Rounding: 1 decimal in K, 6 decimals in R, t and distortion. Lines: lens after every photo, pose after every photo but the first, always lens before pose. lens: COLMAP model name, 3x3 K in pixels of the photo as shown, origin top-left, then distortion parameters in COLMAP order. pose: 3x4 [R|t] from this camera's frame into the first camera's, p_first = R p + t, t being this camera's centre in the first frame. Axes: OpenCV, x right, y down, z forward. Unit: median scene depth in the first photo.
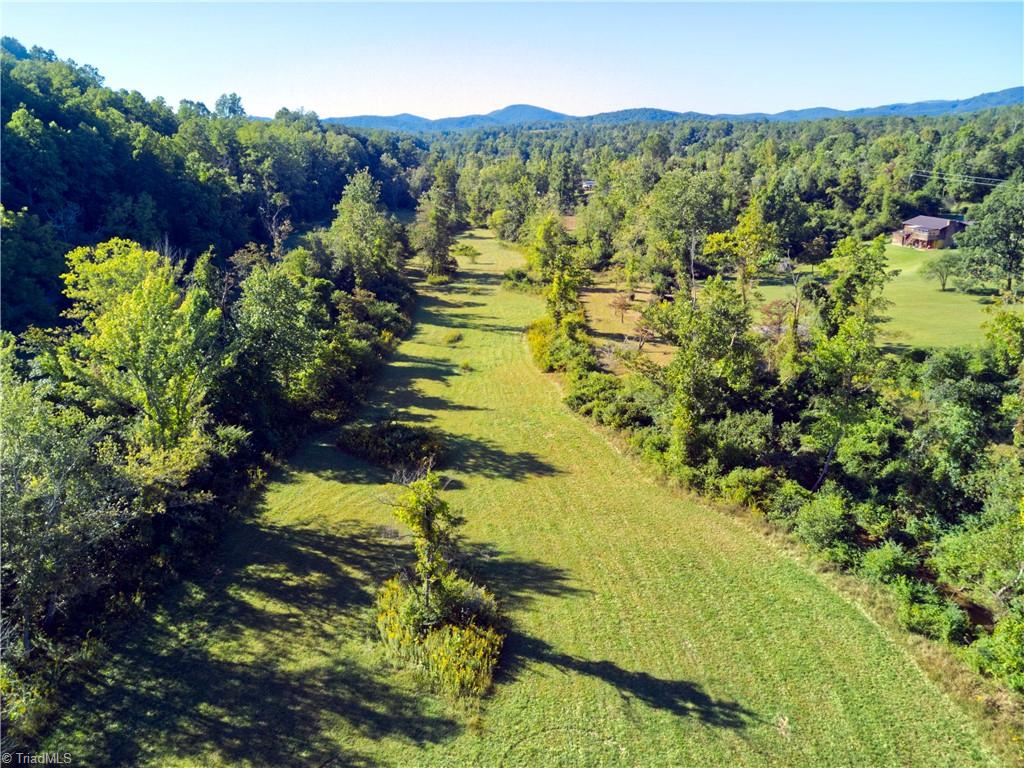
lens RADIAL K [[785.6, 0, 509.8], [0, 785.6, 384.1], [0, 0, 1]] dist [-0.021902, 0.050759]
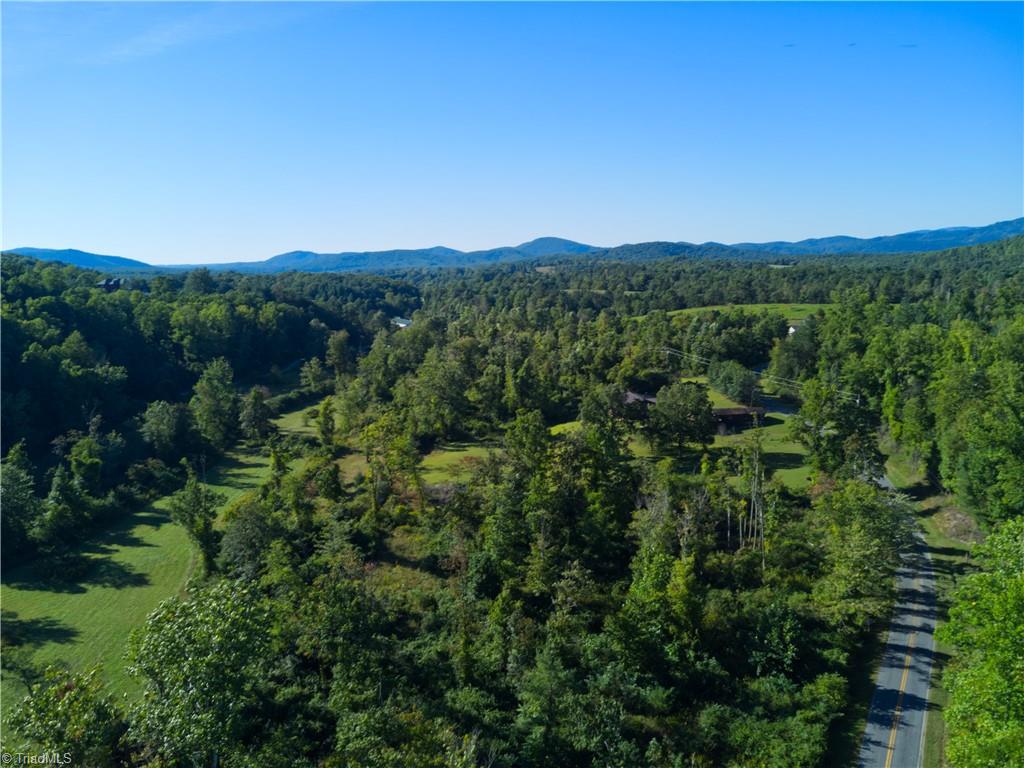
lens RADIAL K [[785.6, 0, 514.4], [0, 785.6, 386.5], [0, 0, 1]] dist [-0.021902, 0.050759]
pose [[0.999112, -0.004390, -0.041899, 0.269093], [-0.001976, 0.988580, -0.150685, -0.017723], [0.042082, 0.150634, 0.987694, -0.213756]]
